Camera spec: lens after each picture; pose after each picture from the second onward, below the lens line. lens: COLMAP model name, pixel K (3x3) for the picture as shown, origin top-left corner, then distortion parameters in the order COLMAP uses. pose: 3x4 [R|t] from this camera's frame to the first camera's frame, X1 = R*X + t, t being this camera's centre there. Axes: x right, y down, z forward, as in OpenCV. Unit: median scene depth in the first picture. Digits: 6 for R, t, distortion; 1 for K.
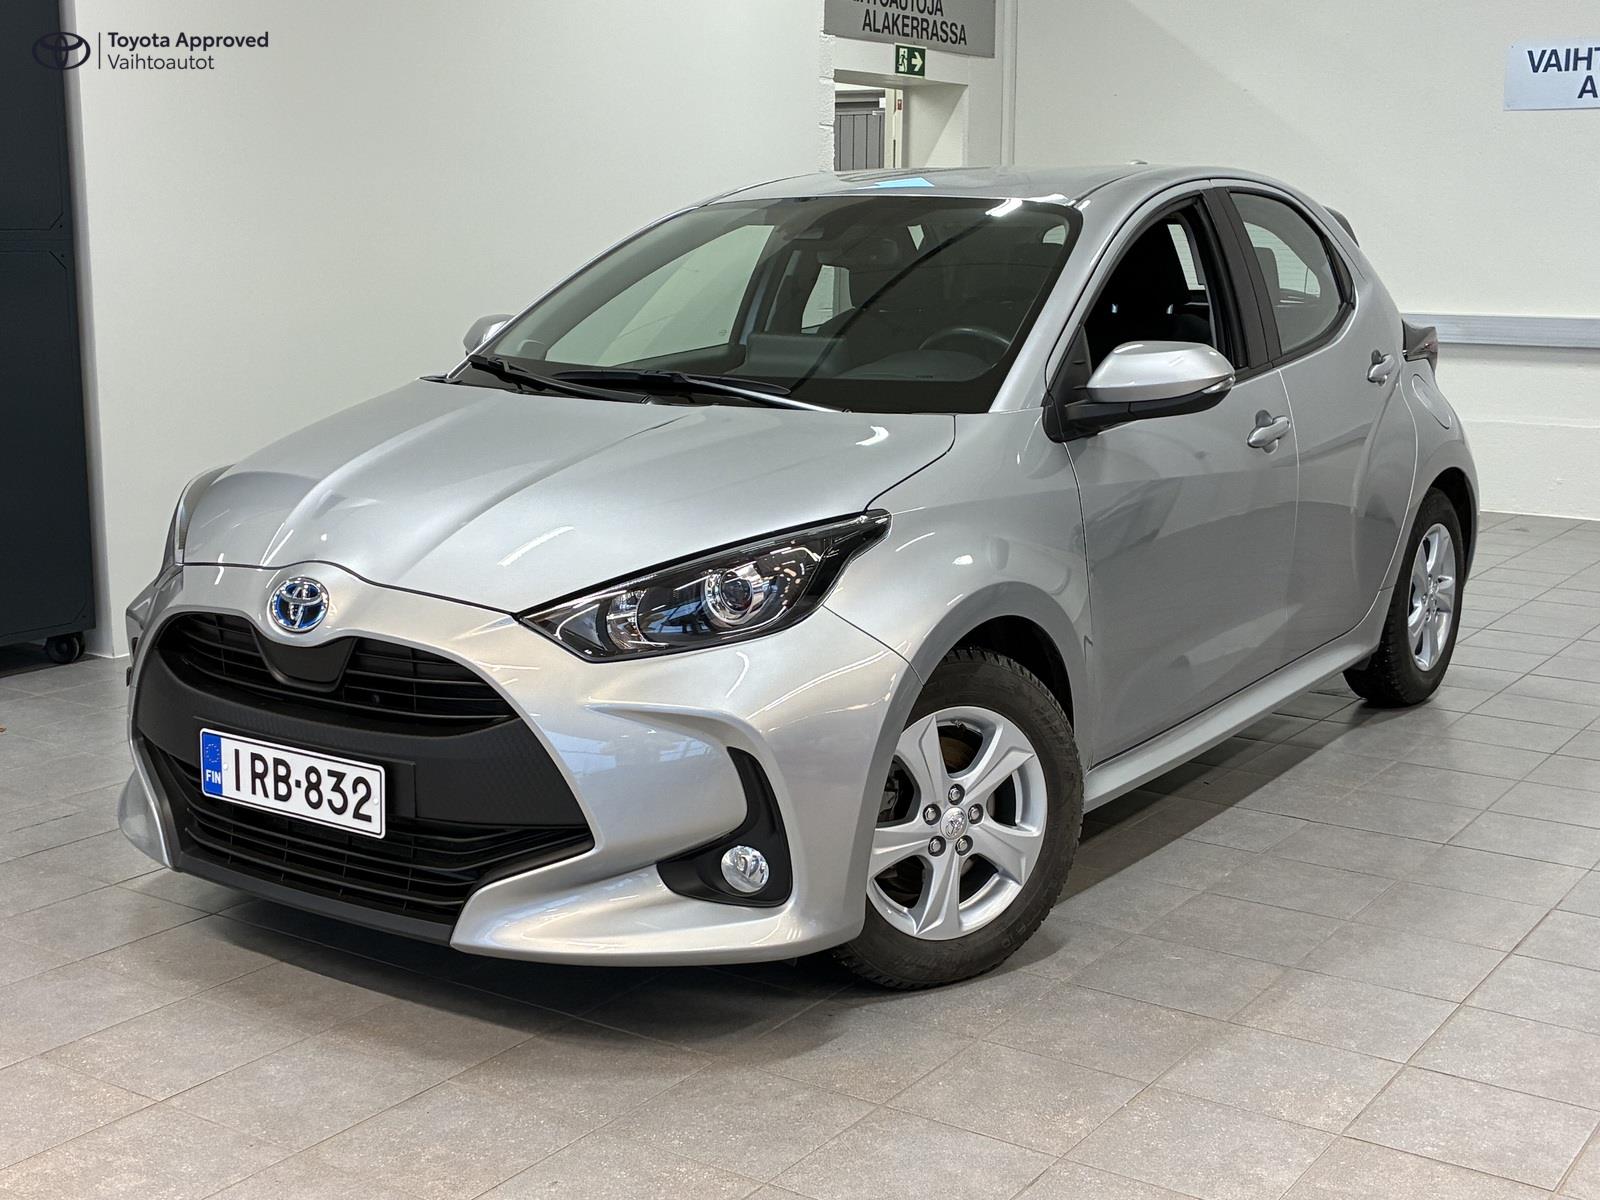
lens RADIAL K [[2007.2, 0, 800.0], [0, 2007.2, 600.0], [0, 0, 1]] dist [0.056337, -0.105250]
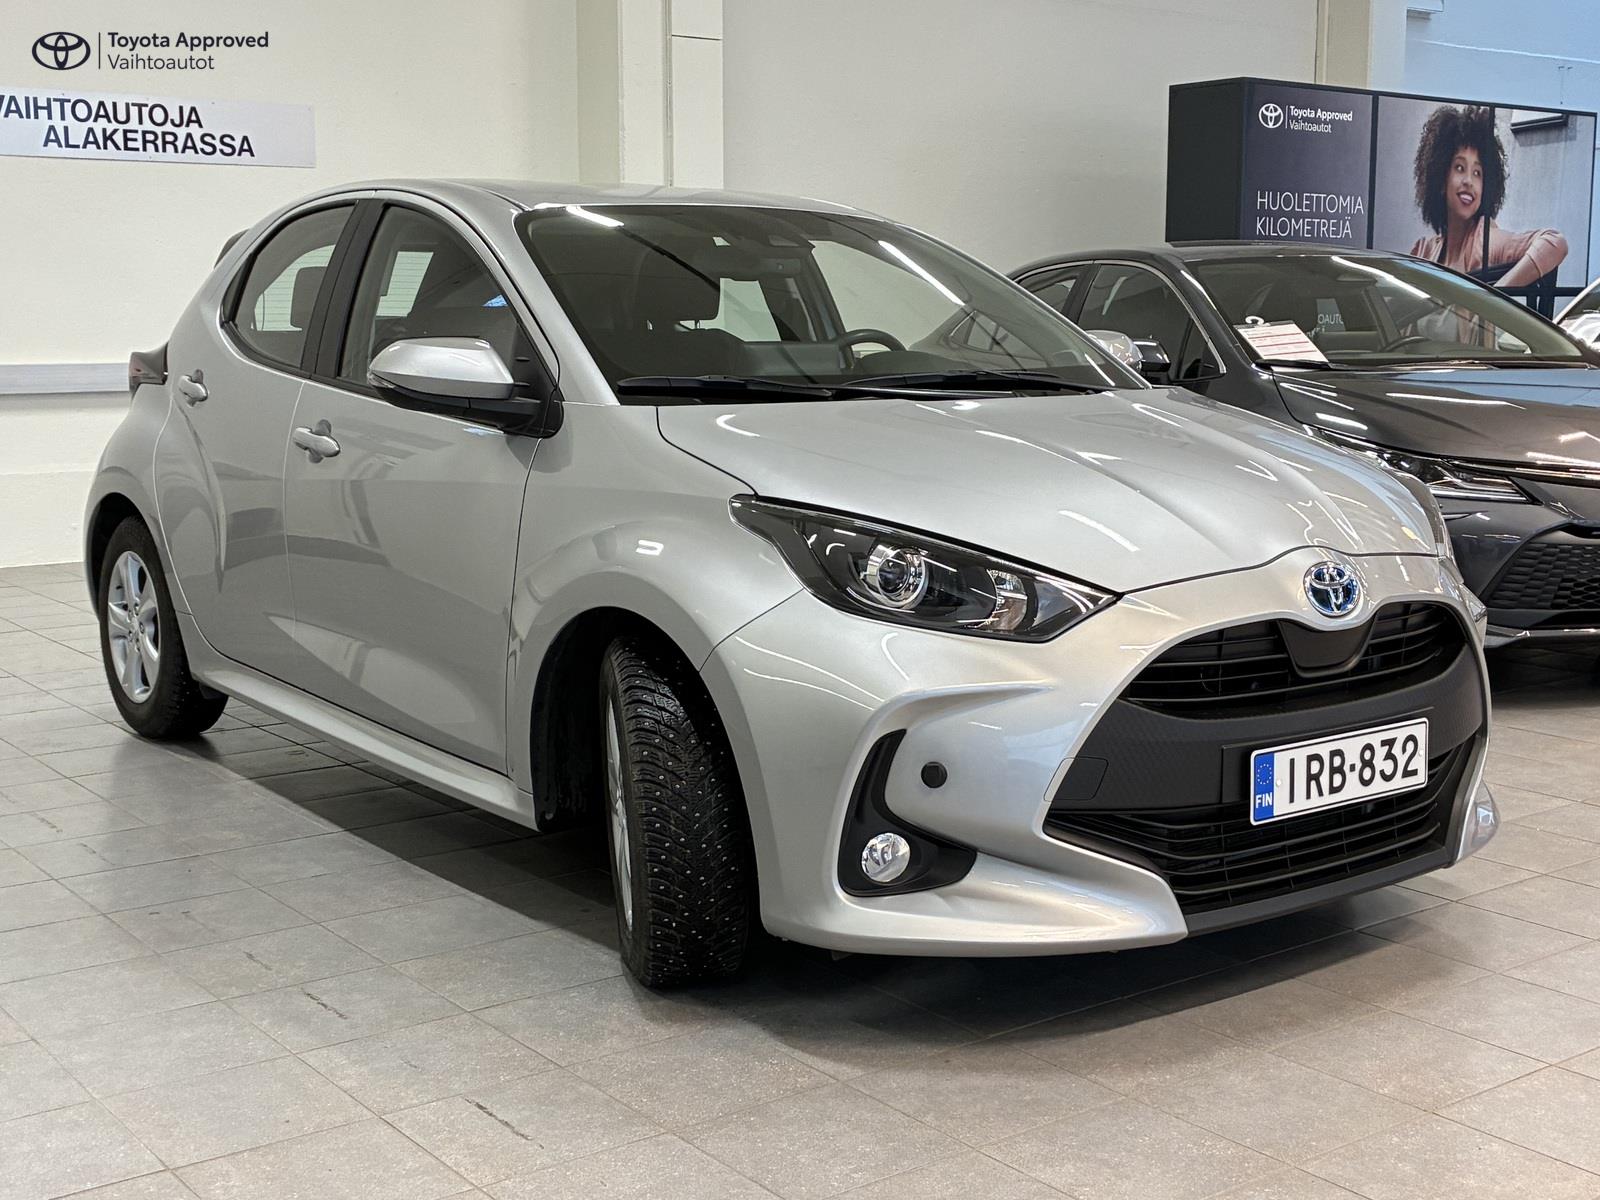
lens RADIAL K [[2007.2, 0, 800.0], [0, 2007.2, 600.0], [0, 0, 1]] dist [0.056337, -0.105250]
pose [[0.324174, -0.141859, 0.935301, -1.243841], [0.179339, 0.979979, 0.086477, -0.123253], [-0.928843, 0.139703, 0.343125, 0.893954]]
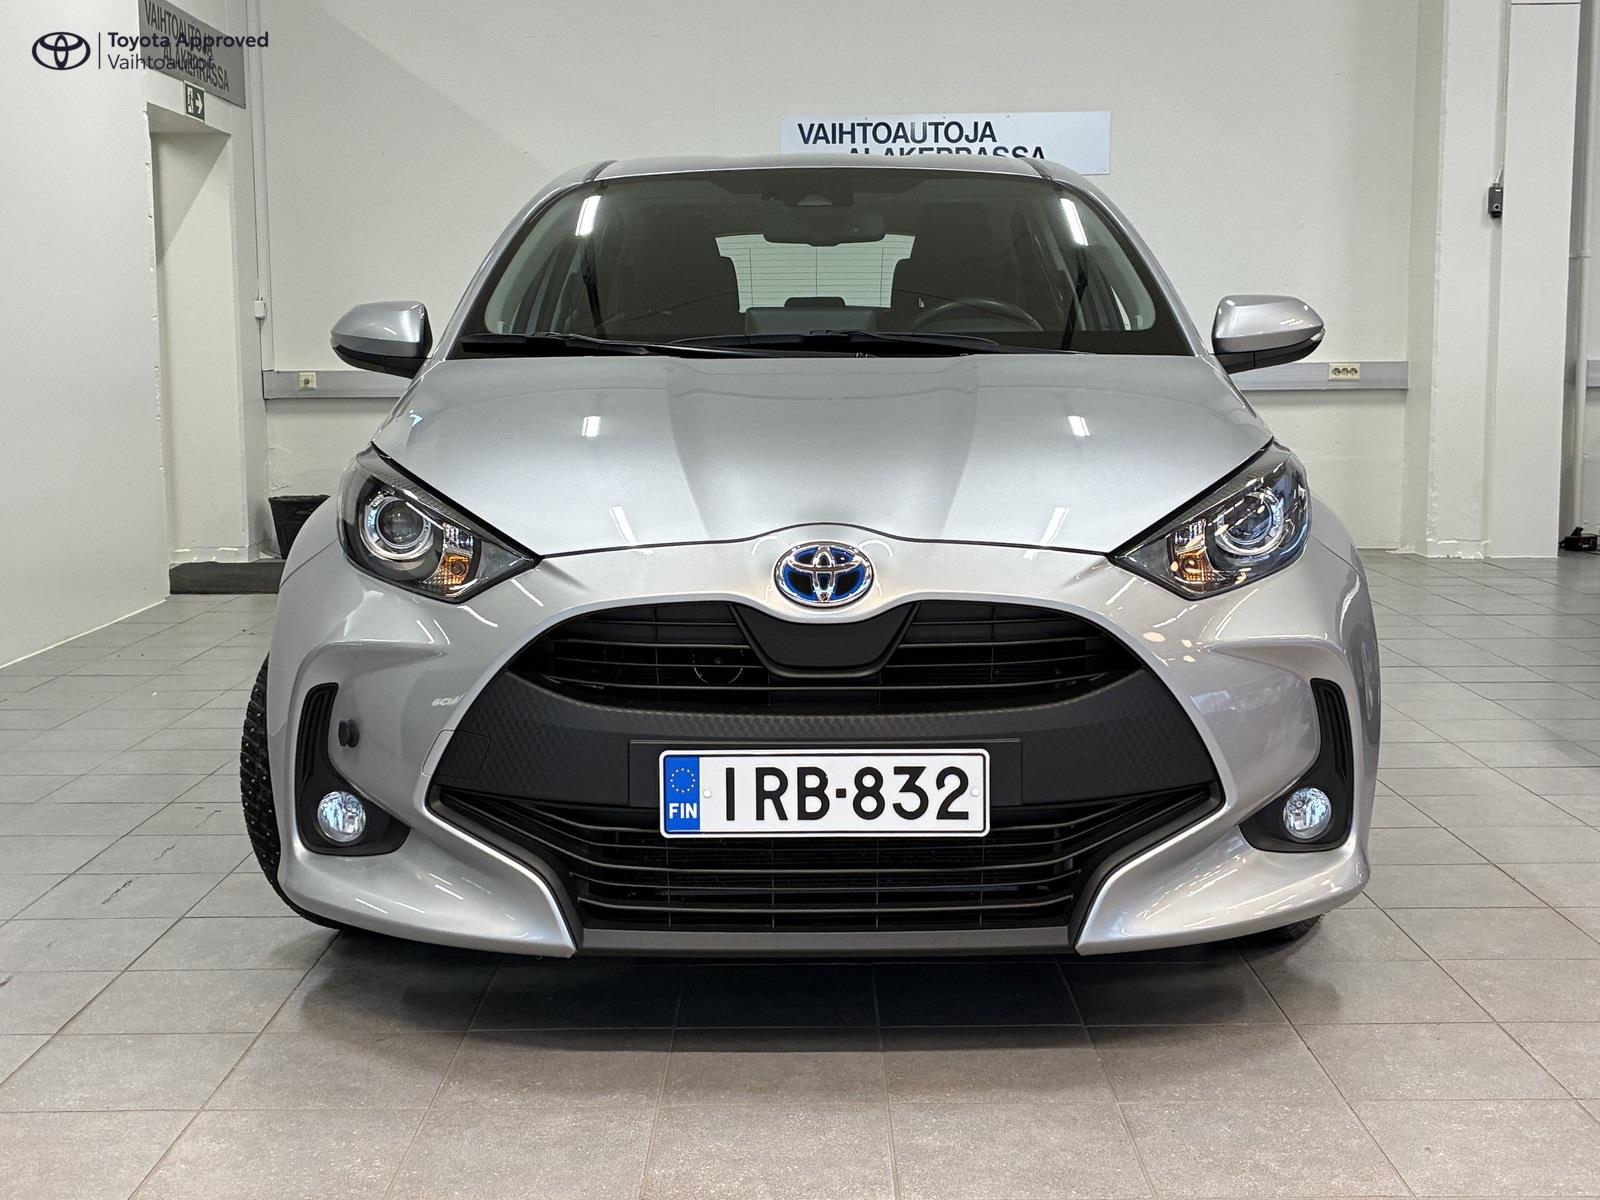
lens RADIAL K [[2007.2, 0, 800.0], [0, 2007.2, 600.0], [0, 0, 1]] dist [0.056337, -0.105250]
pose [[0.827951, -0.080583, 0.554981, -0.702406], [0.114893, 0.993005, -0.027221, 0.033536], [-0.548905, 0.086301, 0.831418, 0.324212]]
